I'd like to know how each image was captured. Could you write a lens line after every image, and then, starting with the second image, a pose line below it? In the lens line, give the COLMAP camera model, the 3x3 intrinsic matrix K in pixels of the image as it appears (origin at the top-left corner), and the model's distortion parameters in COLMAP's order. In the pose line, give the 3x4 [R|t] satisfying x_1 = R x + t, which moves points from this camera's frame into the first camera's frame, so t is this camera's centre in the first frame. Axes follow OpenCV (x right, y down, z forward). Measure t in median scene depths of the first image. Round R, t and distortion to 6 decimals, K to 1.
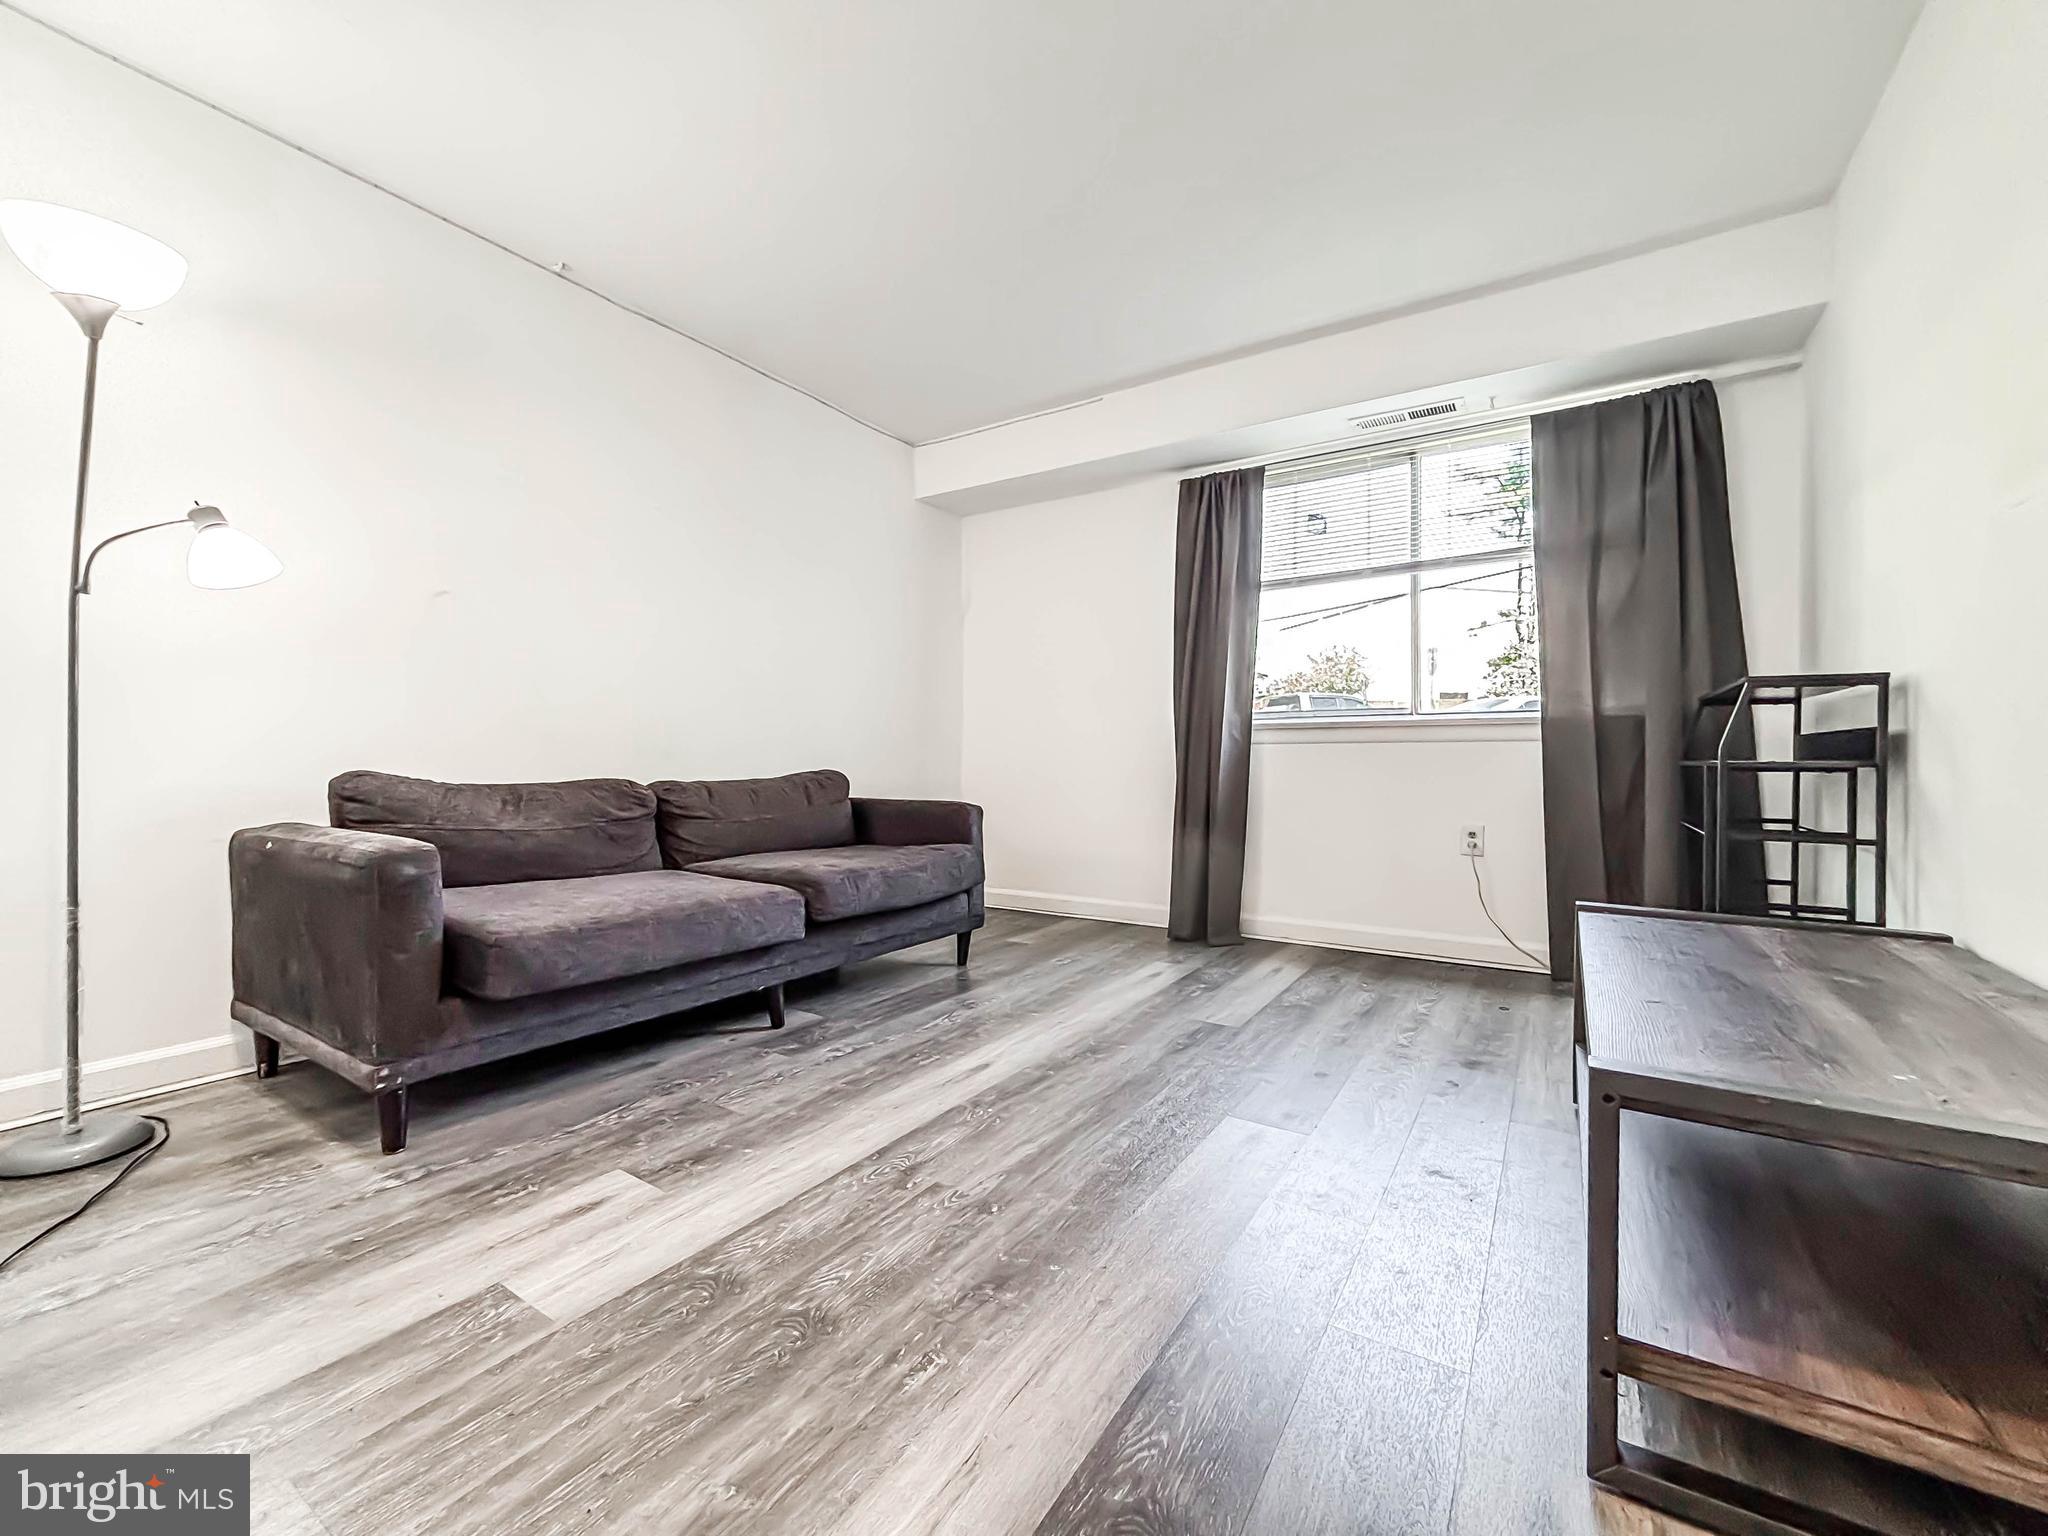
lens RADIAL K [[819.7, 0, 1008.4], [0, 819.7, 785.7], [0, 0, 1]] dist [-0.003637, 0.000053]
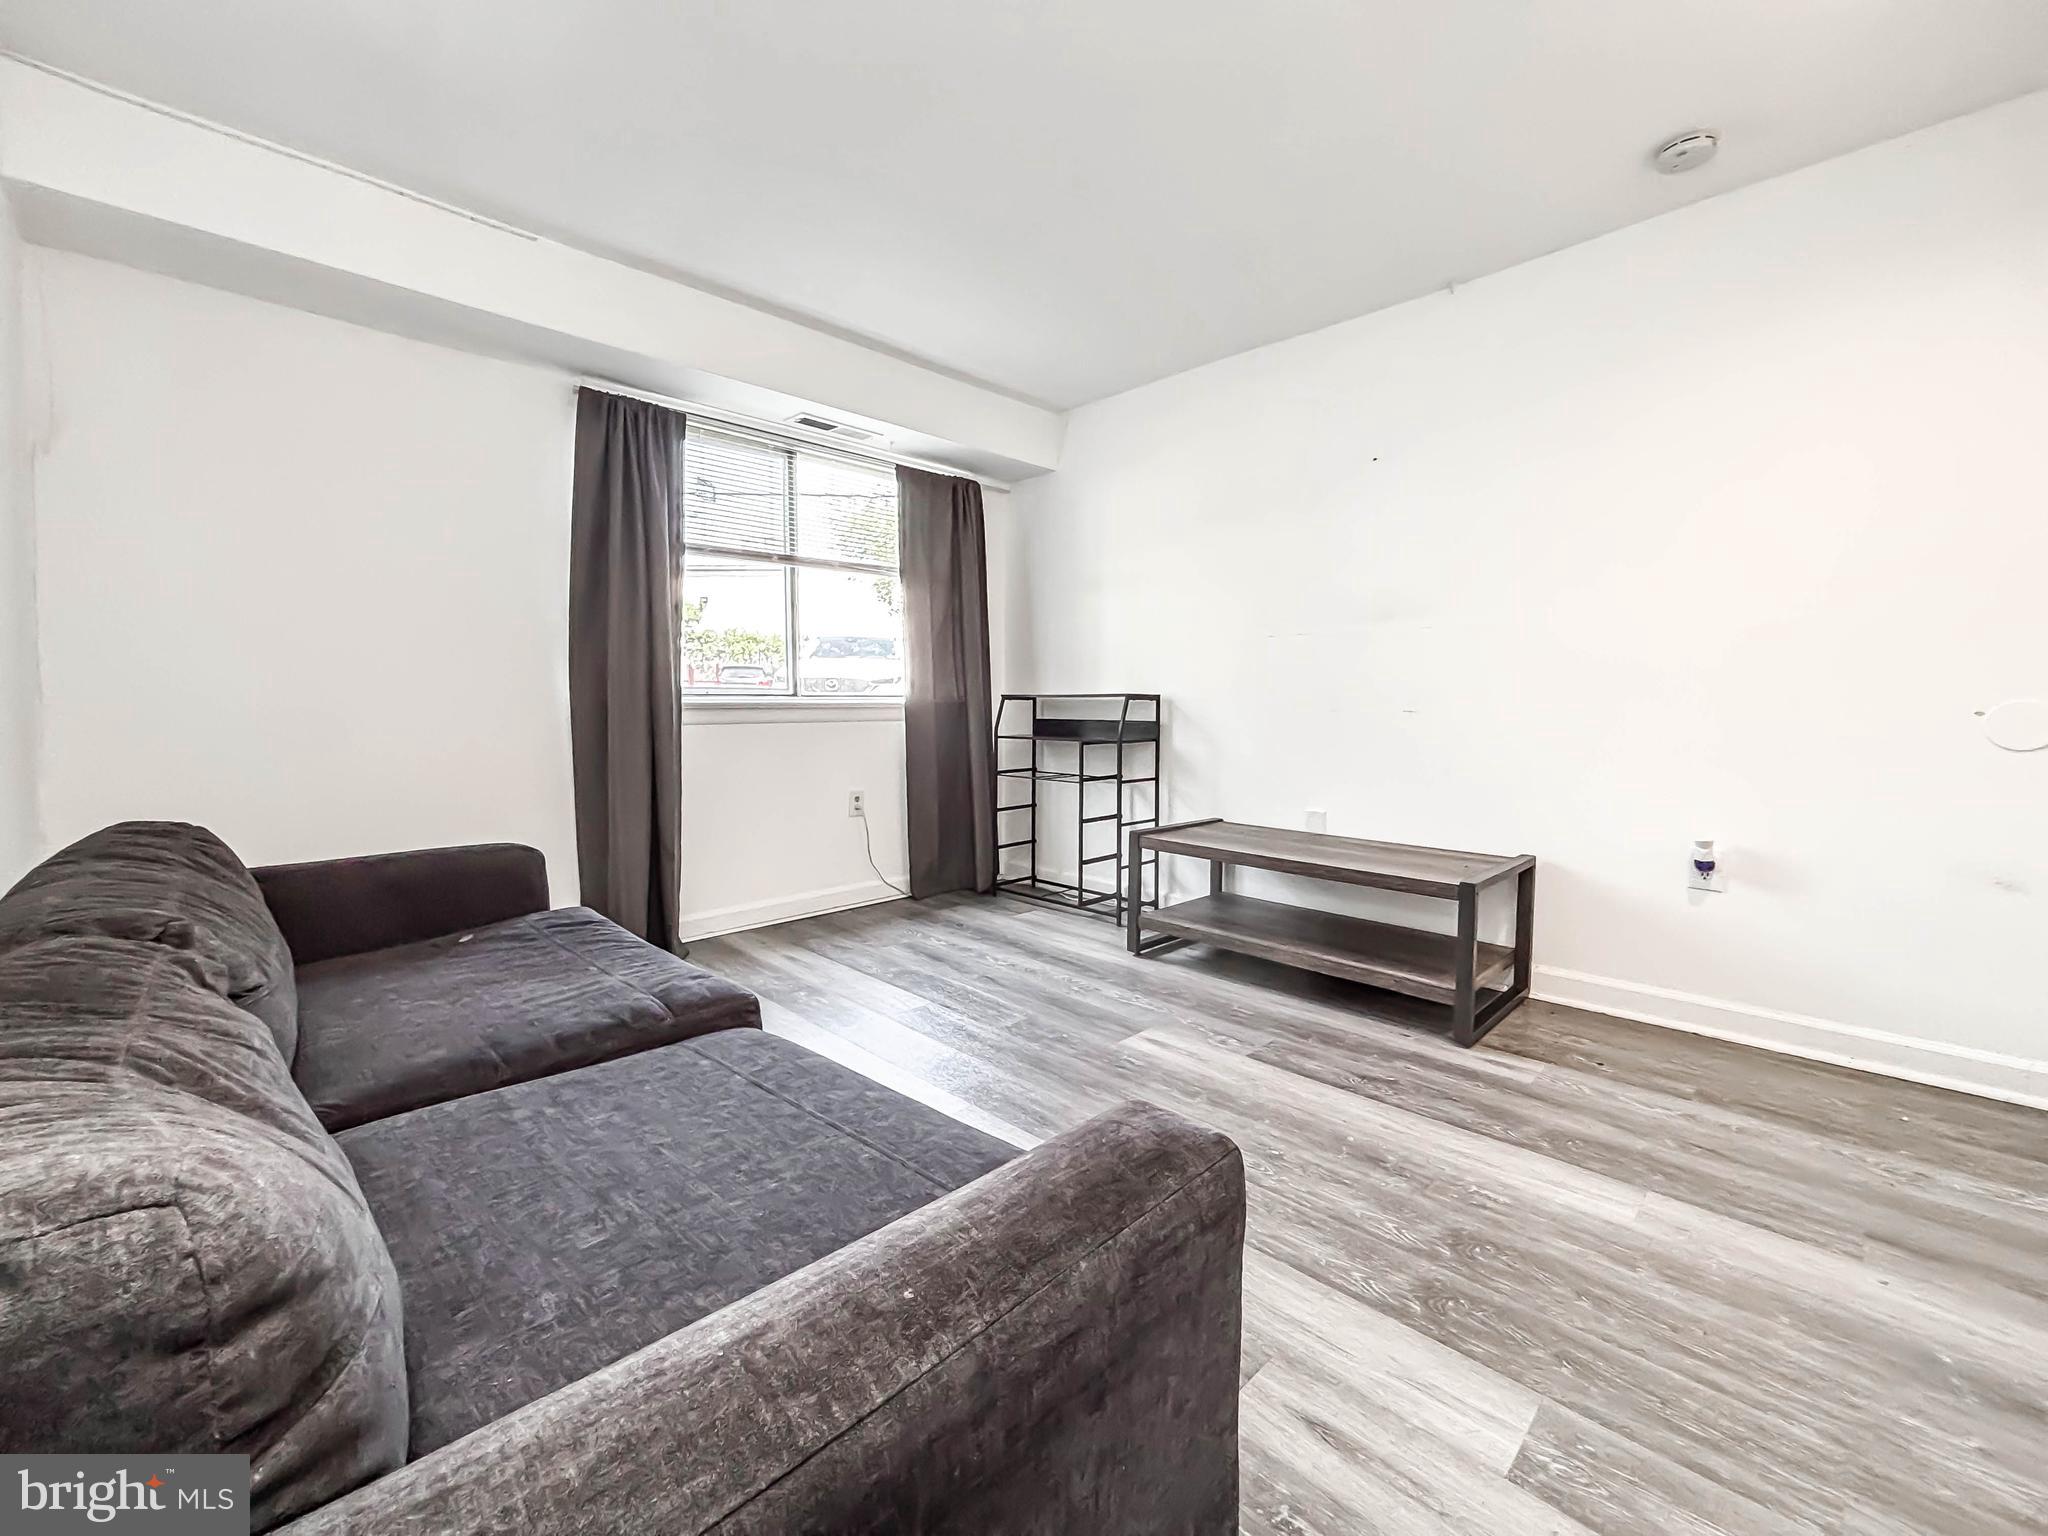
lens RADIAL K [[837.7, 0, 1024.0], [0, 837.7, 768.0], [0, 0, 1]] dist [-0.001691, 0.000370]
pose [[0.219174, -0.079446, 0.972446, -0.724521], [0.029085, 0.996768, 0.074877, -0.088656], [-0.975252, 0.011873, 0.220776, 0.620518]]
